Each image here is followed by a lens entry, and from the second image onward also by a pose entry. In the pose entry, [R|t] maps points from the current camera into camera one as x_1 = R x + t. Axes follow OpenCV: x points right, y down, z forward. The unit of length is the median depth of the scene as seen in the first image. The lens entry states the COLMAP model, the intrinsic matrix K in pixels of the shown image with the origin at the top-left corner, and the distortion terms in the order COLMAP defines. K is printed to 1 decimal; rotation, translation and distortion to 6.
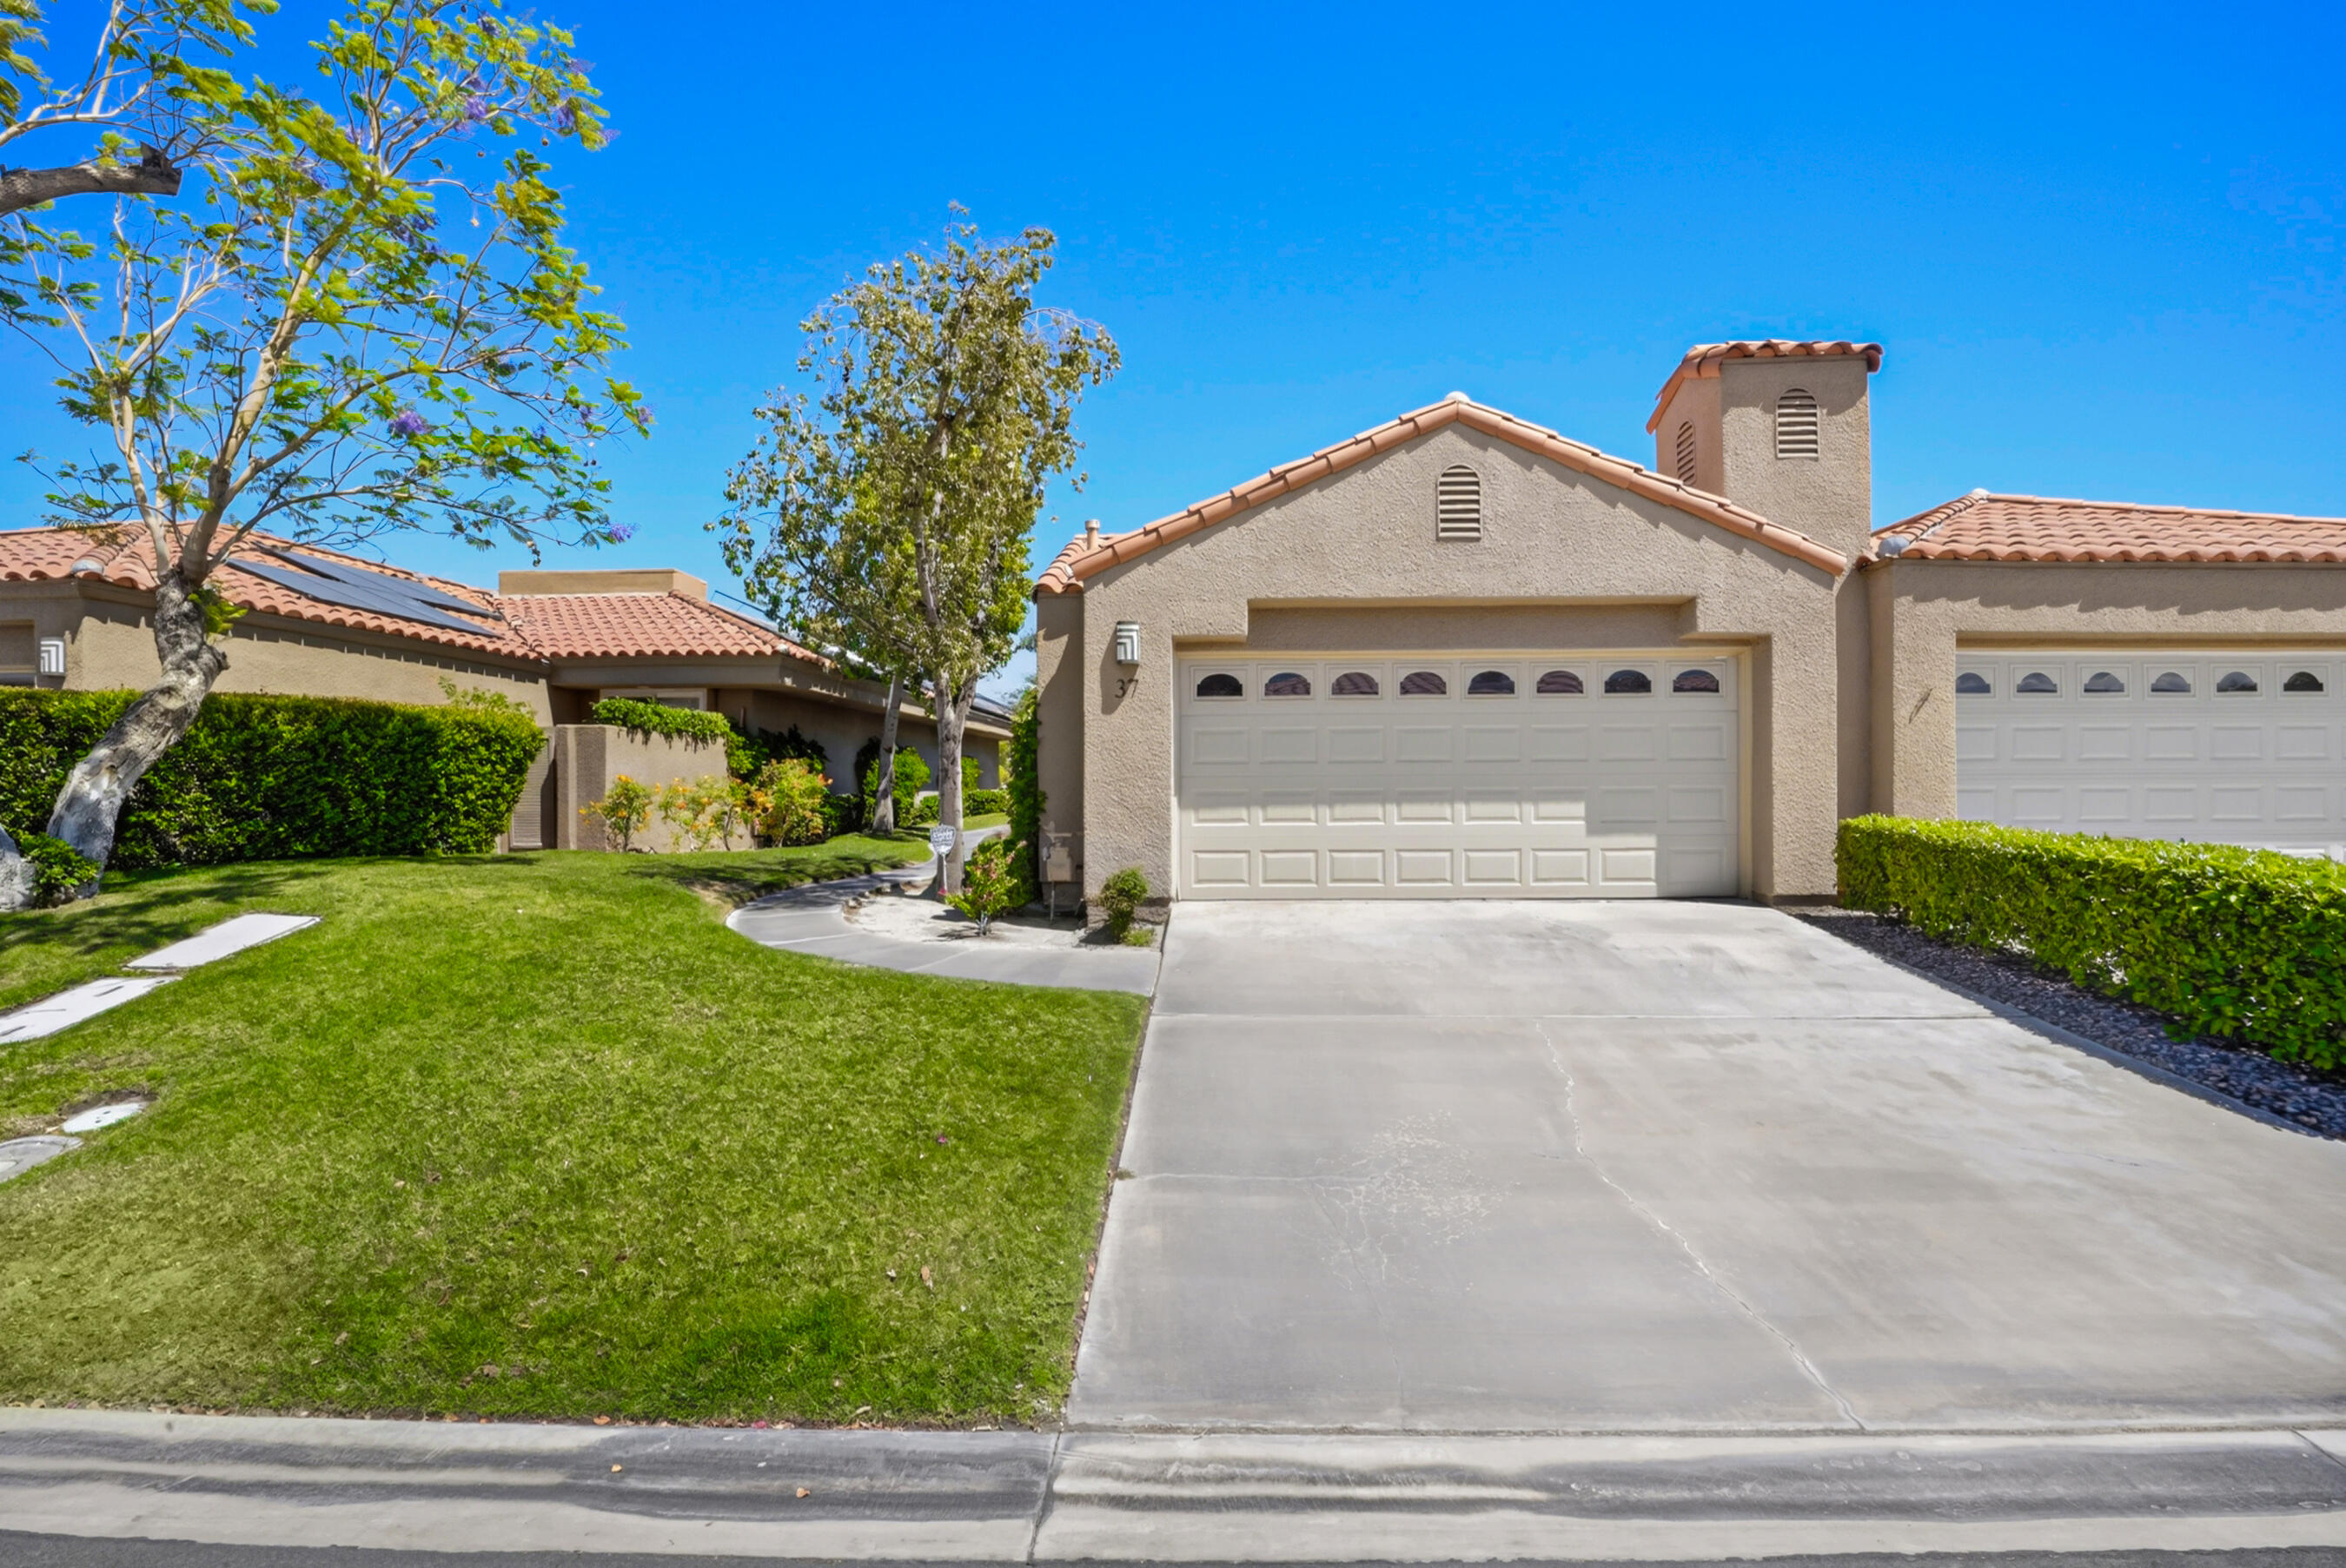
lens RADIAL K [[983.5, 0, 1173.0], [0, 983.5, 784.0], [0, 0, 1]] dist [-0.017124, 0.000476]
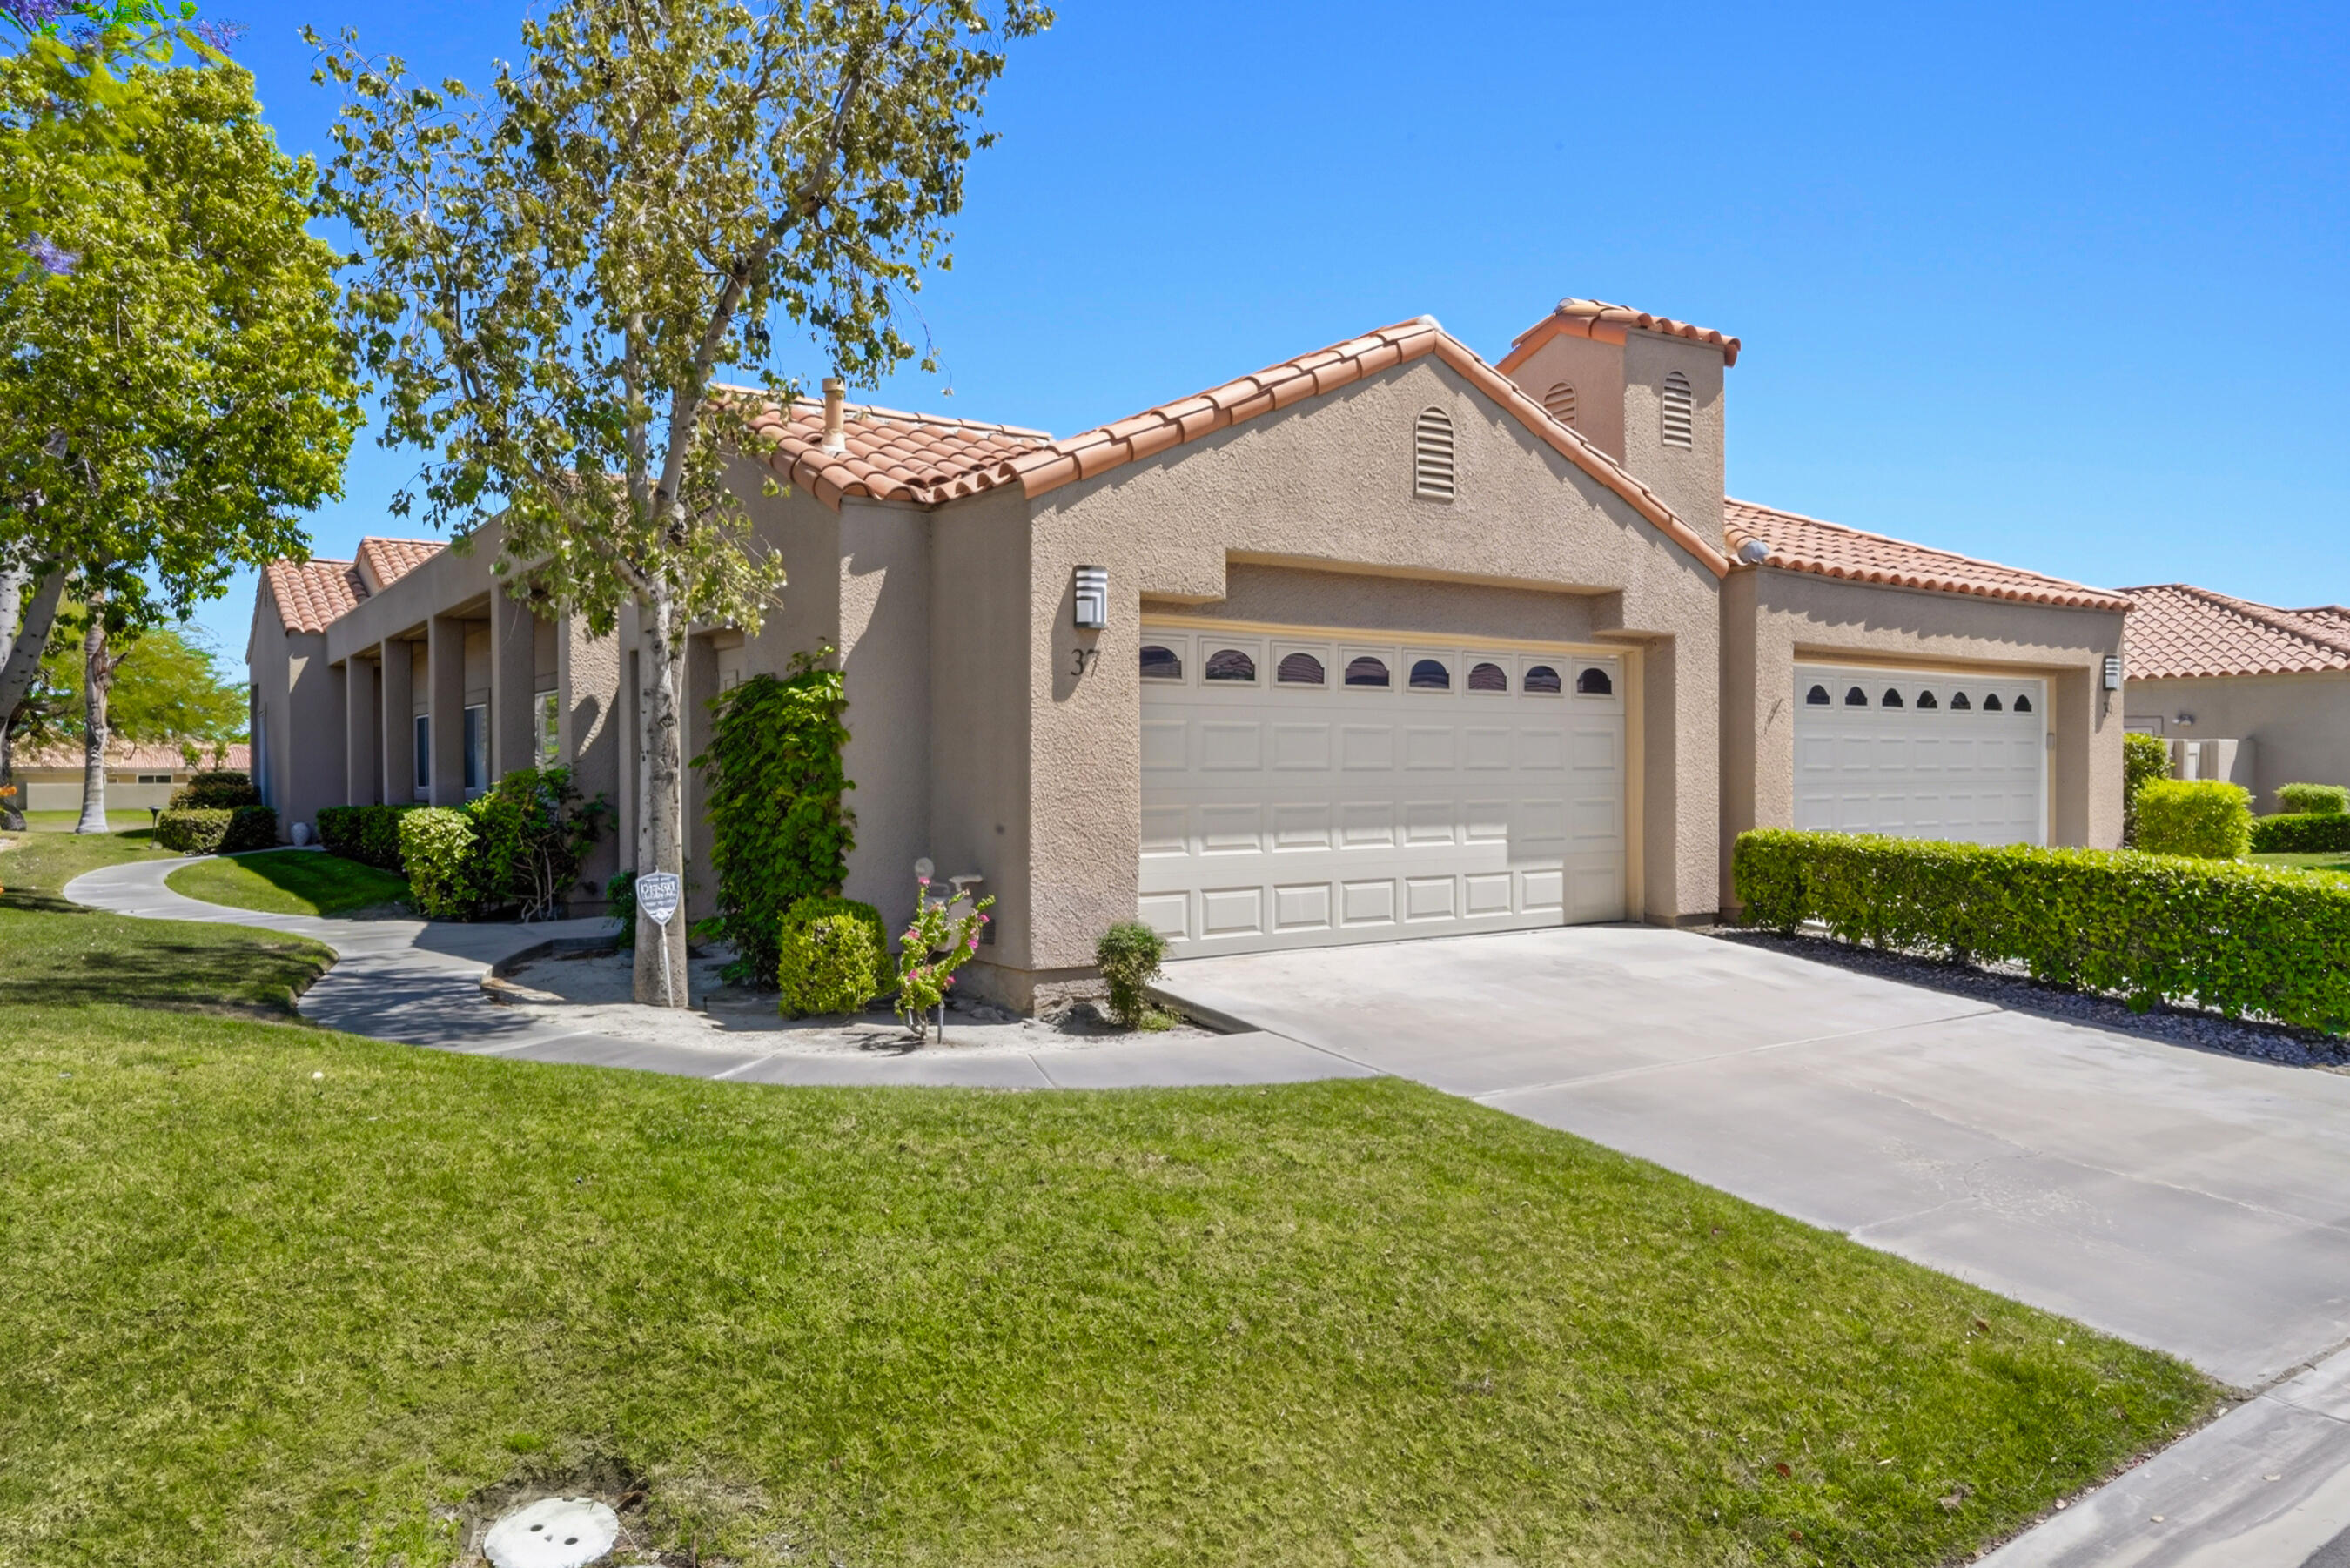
lens RADIAL K [[1555.6, 0, 1175.0], [0, 1555.6, 784.0], [0, 0, 1]] dist [0.021793, 0.000993]
pose [[0.804017, -0.000697, 0.594606, -0.653696], [-0.000418, 0.999998, 0.001737, -0.013774], [-0.594606, -0.001645, 0.804015, 0.083816]]
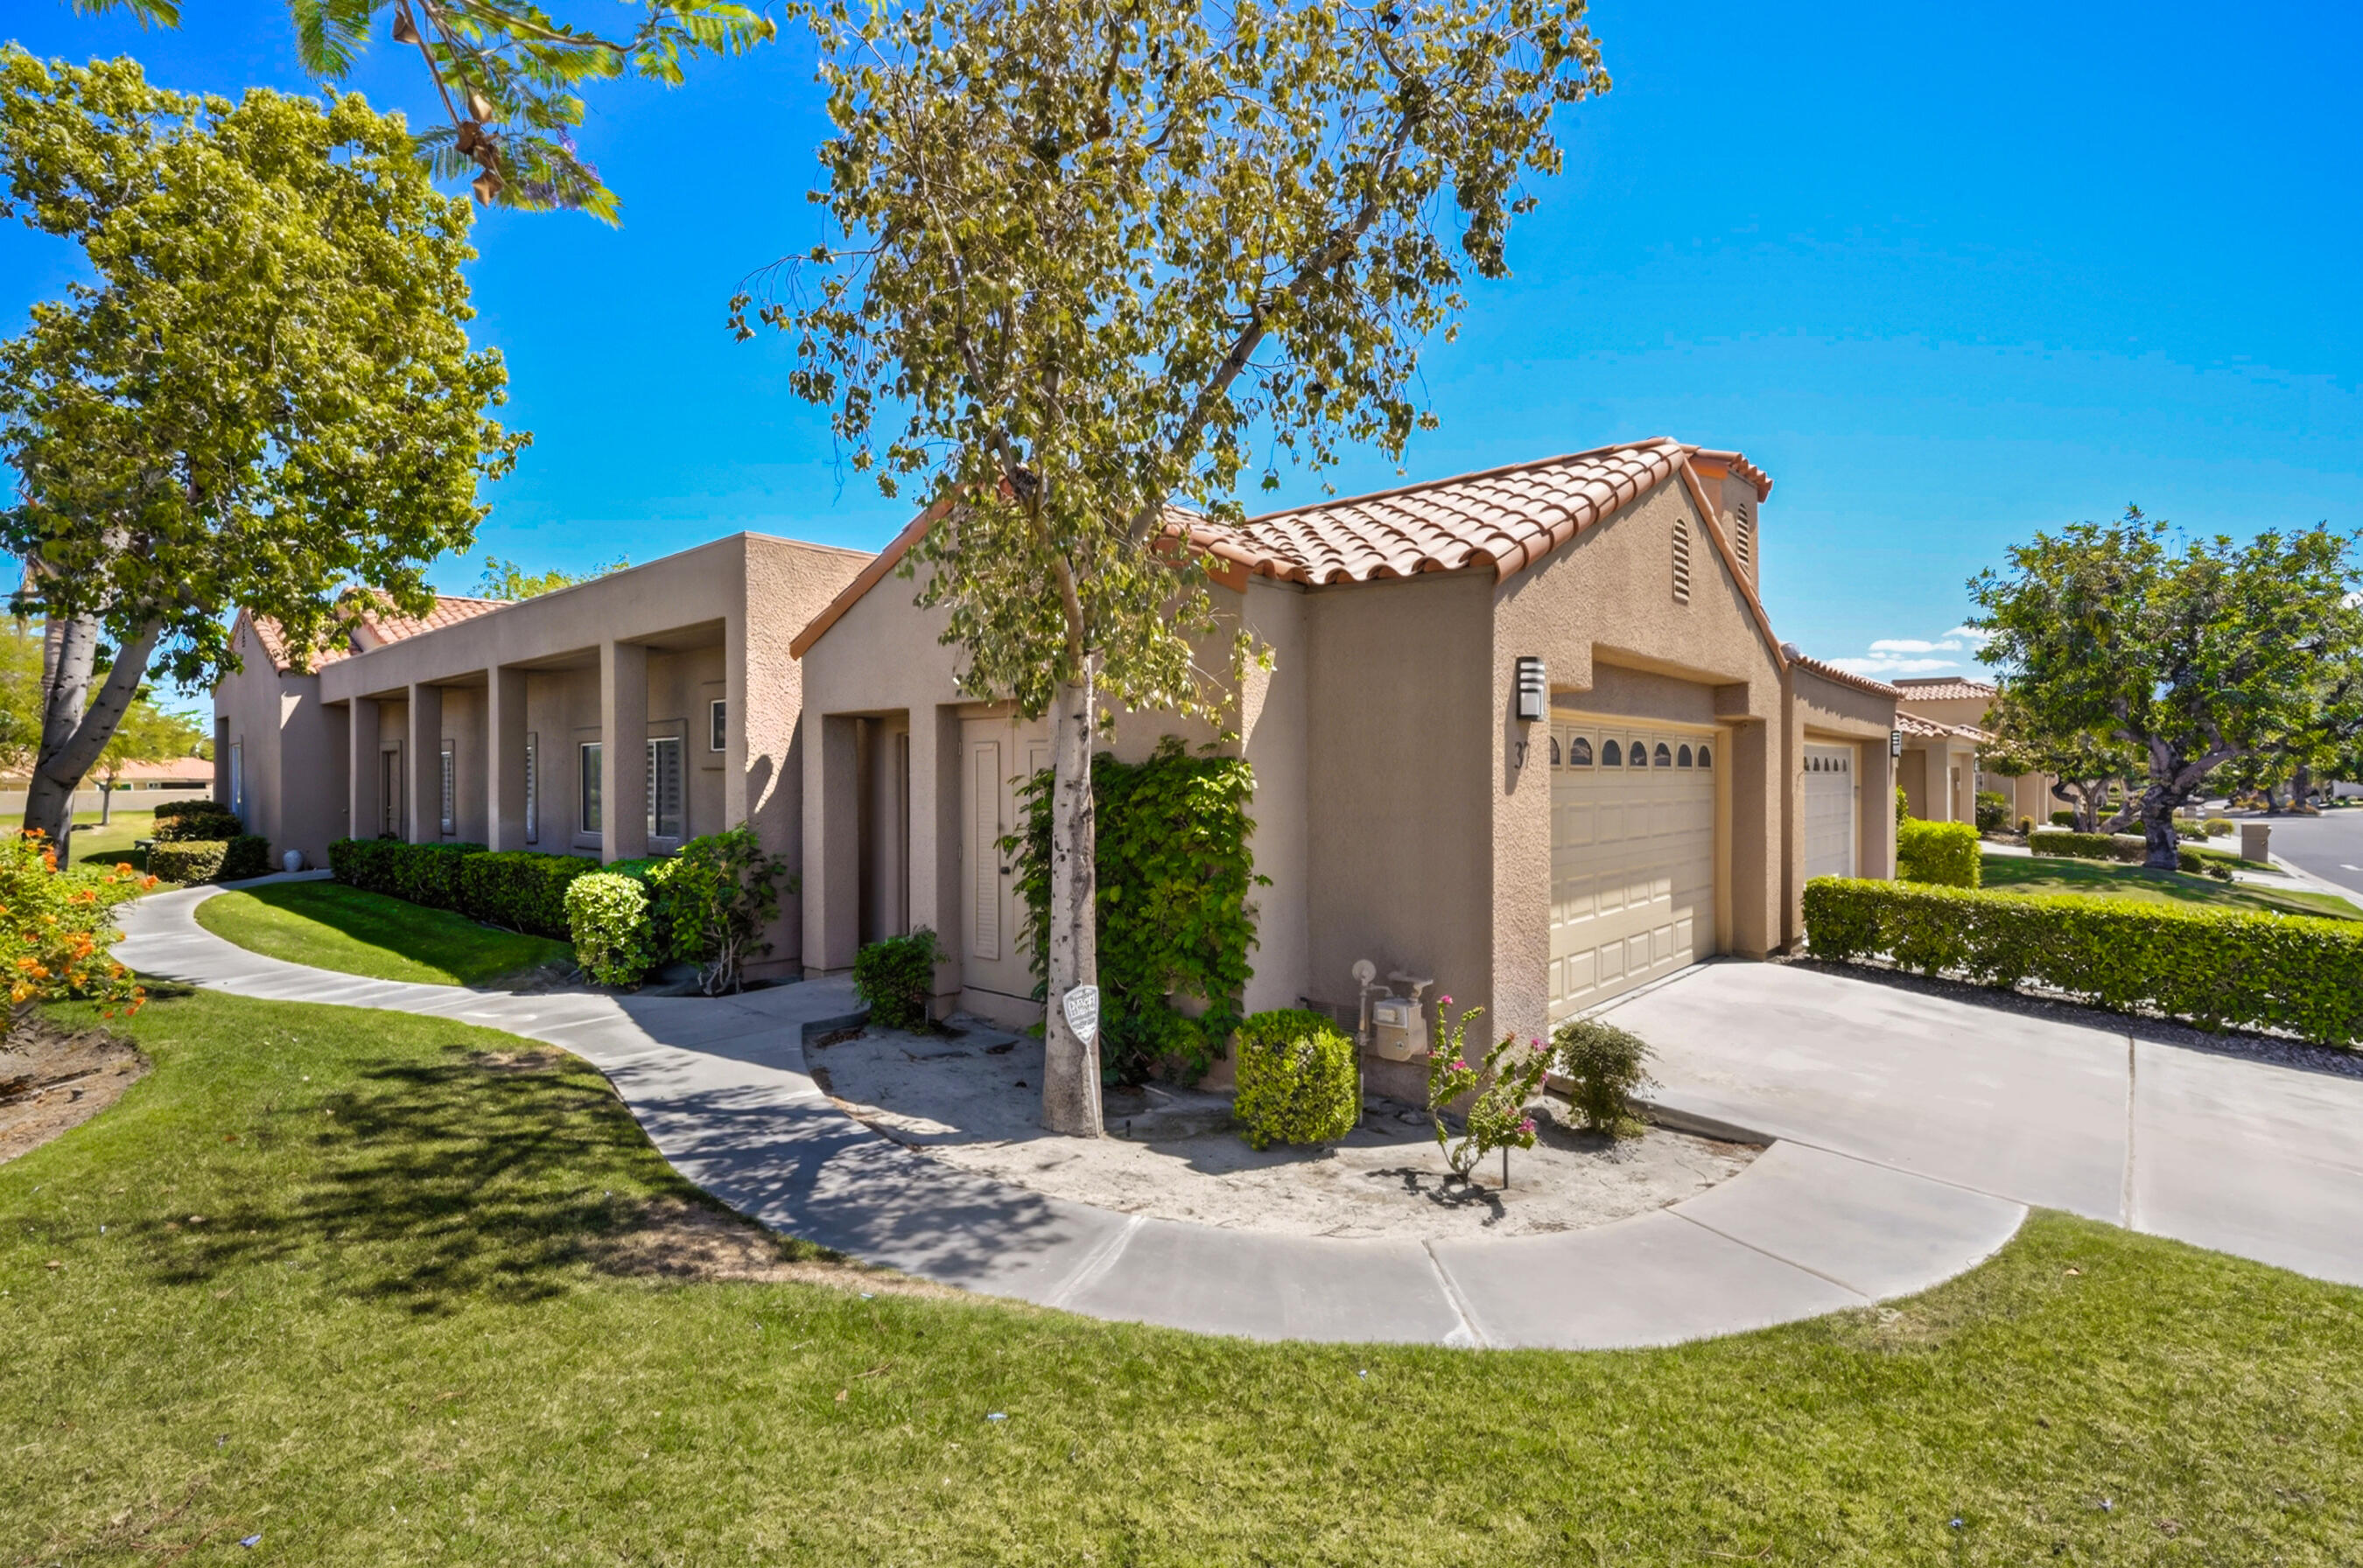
lens RADIAL K [[1105.5, 0, 1181.5], [0, 1105.5, 784.0], [0, 0, 1]] dist [-0.019982, 0.000136]
pose [[0.637137, 0.000584, 0.770750, -0.791575], [-0.001123, 0.999999, 0.000171, -0.078344], [-0.770749, -0.000974, 0.637138, 0.704655]]
